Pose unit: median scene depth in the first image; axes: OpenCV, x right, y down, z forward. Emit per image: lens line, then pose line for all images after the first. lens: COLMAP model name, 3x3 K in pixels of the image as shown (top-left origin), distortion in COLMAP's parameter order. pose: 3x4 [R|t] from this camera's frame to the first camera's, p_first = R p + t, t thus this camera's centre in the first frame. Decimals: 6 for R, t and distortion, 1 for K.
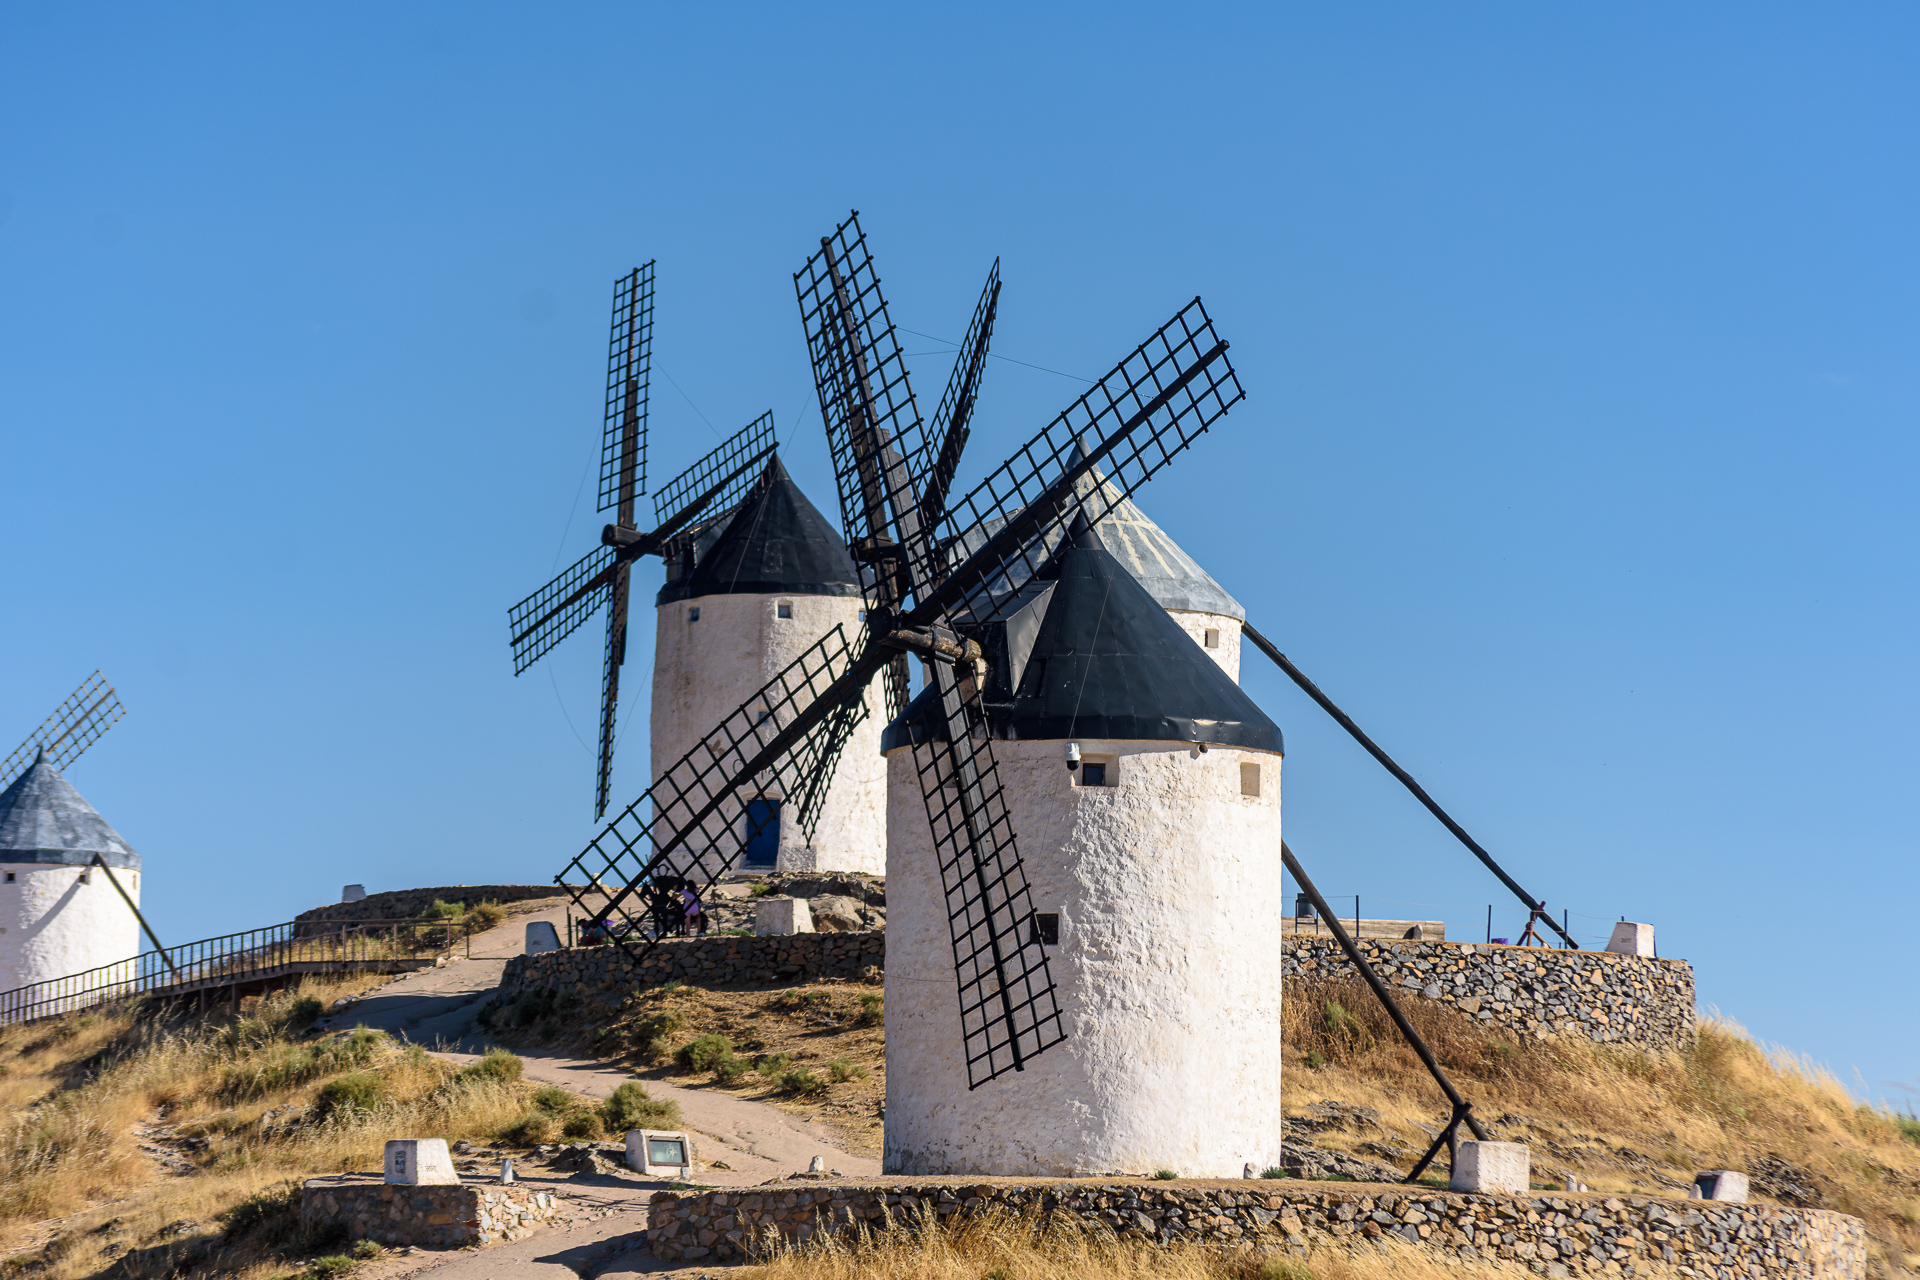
lens RADIAL K [[8716.9, 0, 964.2], [0, 8716.9, 640.7], [0, 0, 1]] dist [-0.099210, 0.000000]
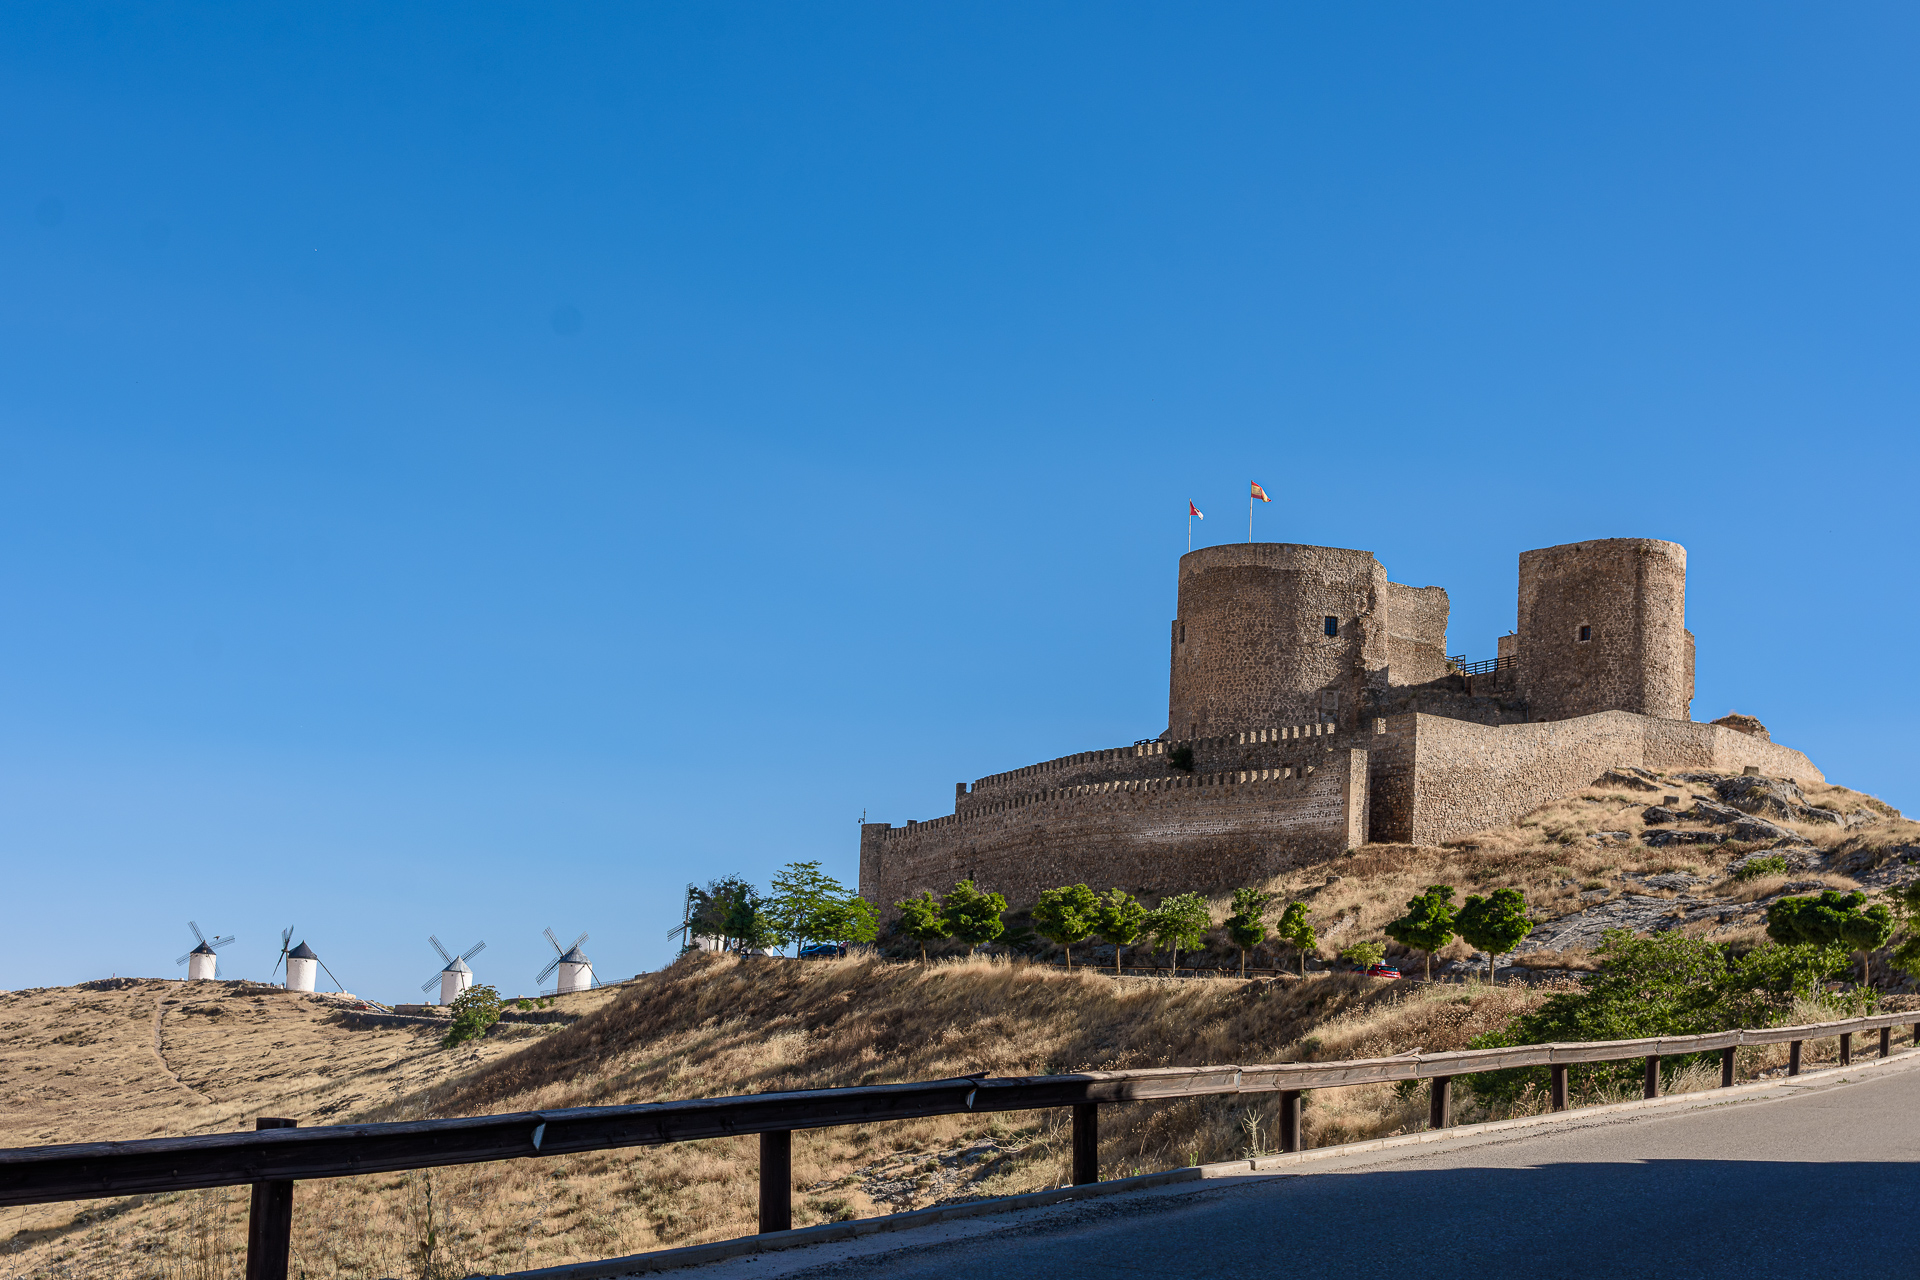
lens RADIAL K [[3140.6, 0, 967.3], [0, 3140.6, 643.8], [0, 0, 1]] dist [0.015769, 0.000000]
pose [[0.994361, 0.061262, 0.086565, -0.061523], [-0.054635, 0.995536, -0.076956, -0.068007], [-0.090893, 0.071792, 0.993270, -1.940412]]
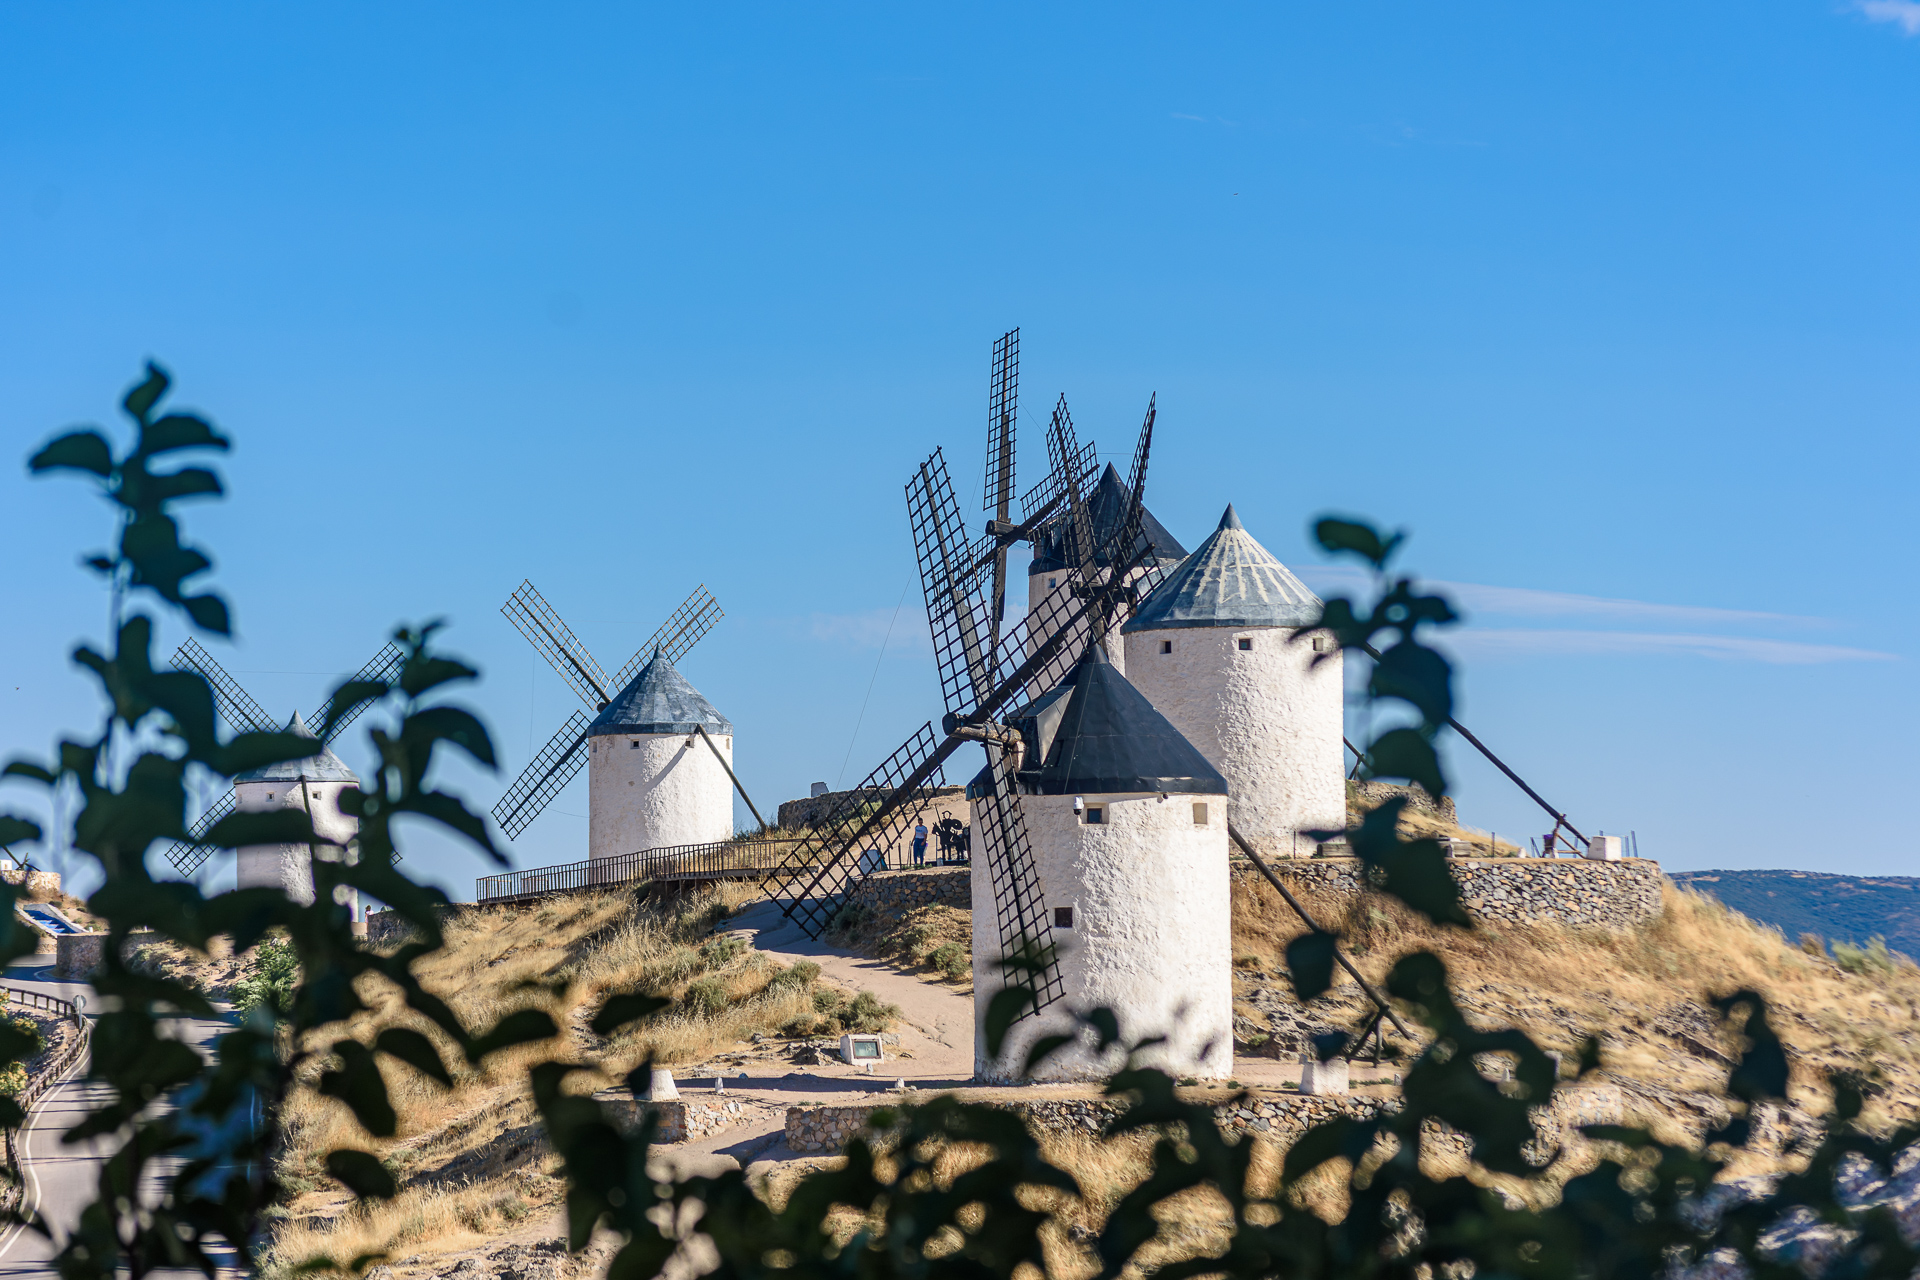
lens RADIAL K [[7511.8, 0, 960.5], [0, 7511.8, 639.4], [0, 0, 1]] dist [-0.046499, 0.000000]
pose [[0.993379, -0.030735, -0.110700, 0.115688], [0.035692, 0.998434, 0.043083, -0.061284], [0.109202, -0.046749, 0.992920, -0.265260]]
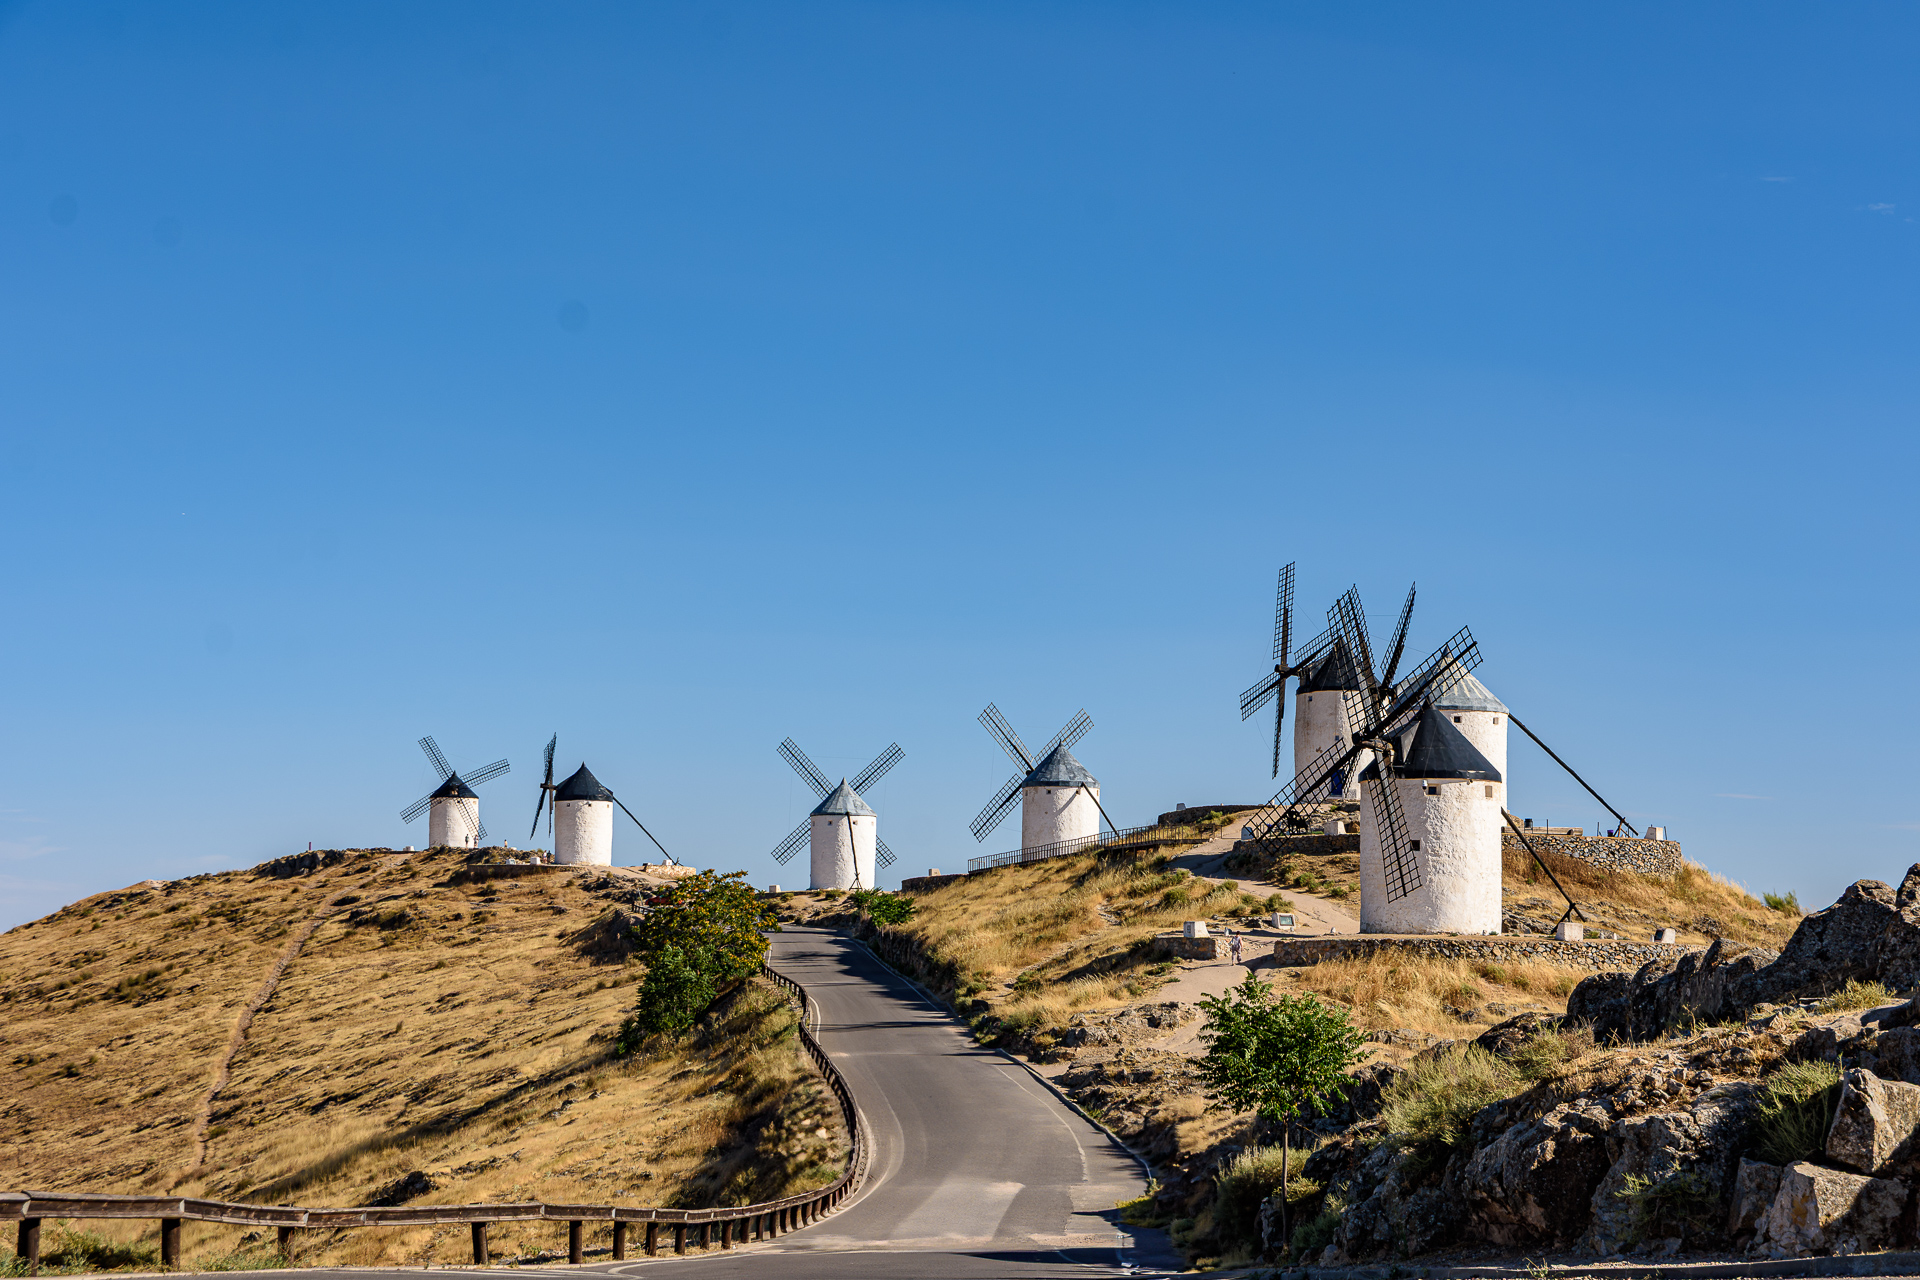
lens RADIAL K [[3971.9, 0, 958.2], [0, 3971.9, 635.8], [0, 0, 1]] dist [0.033746, 0.000000]
pose [[0.991449, -0.011308, -0.130007, 0.025395], [0.011487, 0.999934, 0.000625, -0.031280], [0.129991, -0.002113, 0.991513, -0.252041]]
